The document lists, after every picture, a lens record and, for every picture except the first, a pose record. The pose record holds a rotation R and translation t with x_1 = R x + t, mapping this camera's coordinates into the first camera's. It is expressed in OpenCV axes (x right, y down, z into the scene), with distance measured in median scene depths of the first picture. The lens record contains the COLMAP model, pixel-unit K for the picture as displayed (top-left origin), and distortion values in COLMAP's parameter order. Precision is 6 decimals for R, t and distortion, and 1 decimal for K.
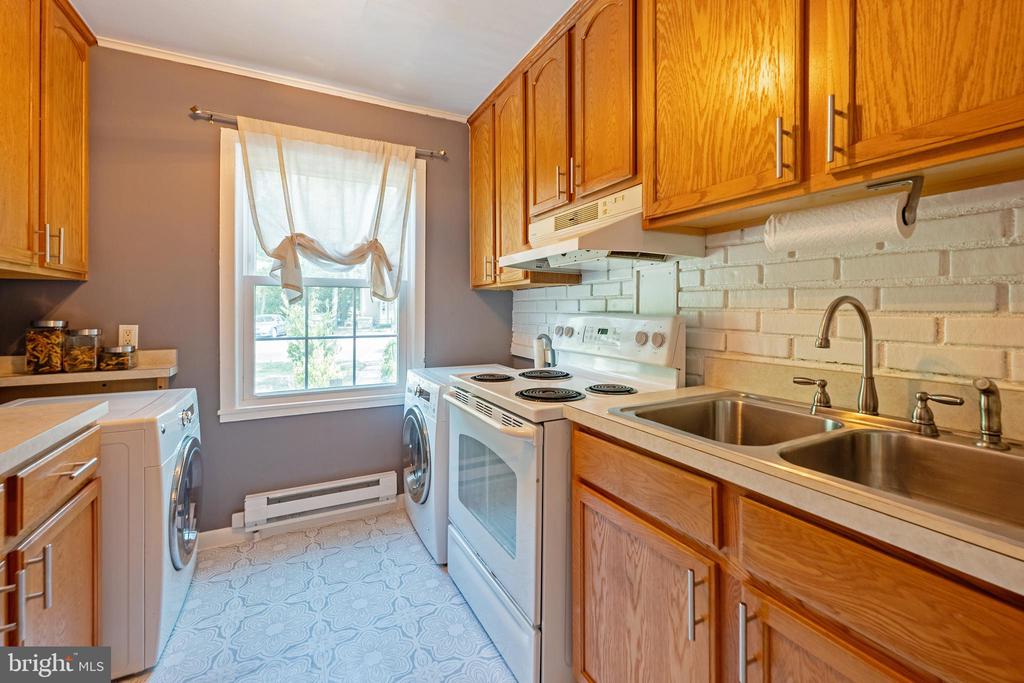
lens RADIAL K [[430.1, 0, 510.7], [0, 430.1, 310.7], [0, 0, 1]] dist [-0.002224, -0.000296]
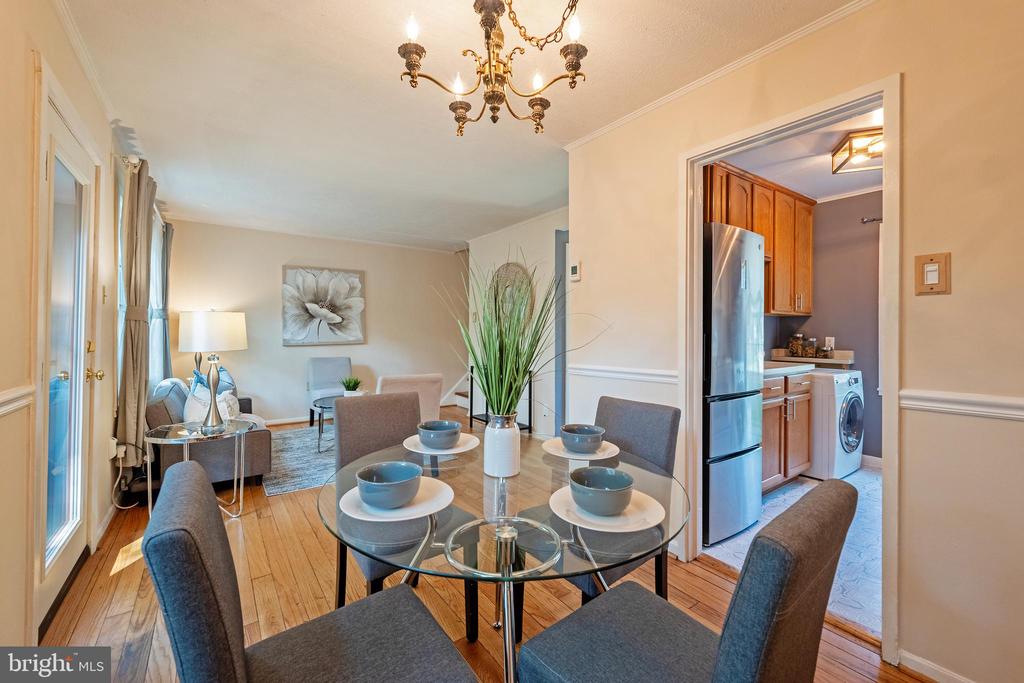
lens RADIAL K [[424.0, 0, 513.4], [0, 424.0, 333.8], [0, 0, 1]] dist [-0.000950, -0.000095]
pose [[0.147923, 0.004597, -0.988988, 0.855367], [-0.004461, 0.999982, 0.003981, 0.017842], [0.988989, 0.003823, 0.147941, -0.760627]]
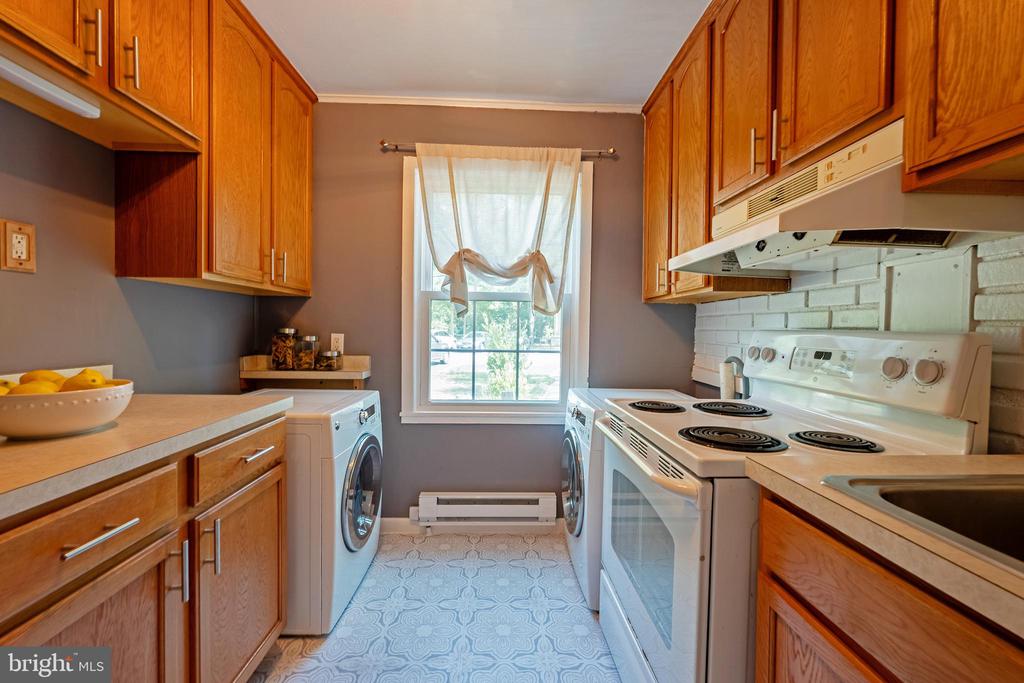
lens RADIAL K [[417.0, 0, 510.5], [0, 417.0, 335.0], [0, 0, 1]] dist [-0.000649, -0.000268]
pose [[0.903078, 0.020481, -0.428988, 0.043320], [-0.016453, 0.999779, 0.013097, 0.013791], [0.429161, -0.004769, 0.903215, 0.160218]]
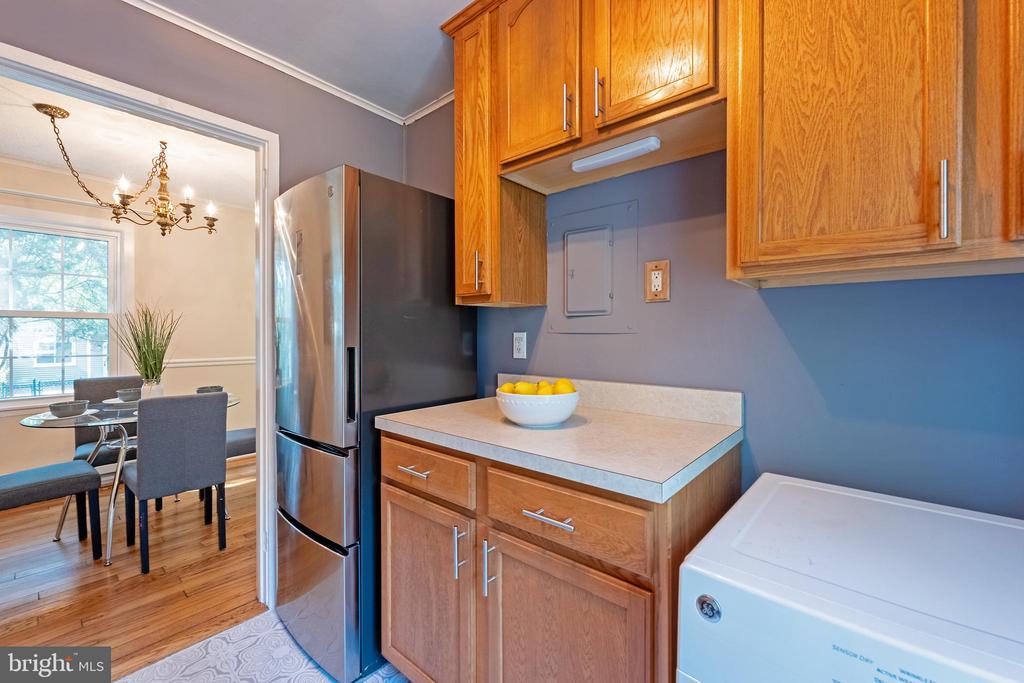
lens RADIAL K [[424.0, 0, 513.4], [0, 424.0, 333.8], [0, 0, 1]] dist [-0.000950, -0.000095]
pose [[-0.925961, 0.000640, -0.377618, -0.340127], [-0.000845, 0.999993, 0.003767, -0.004502], [0.377617, 0.003807, -0.925954, 0.980217]]
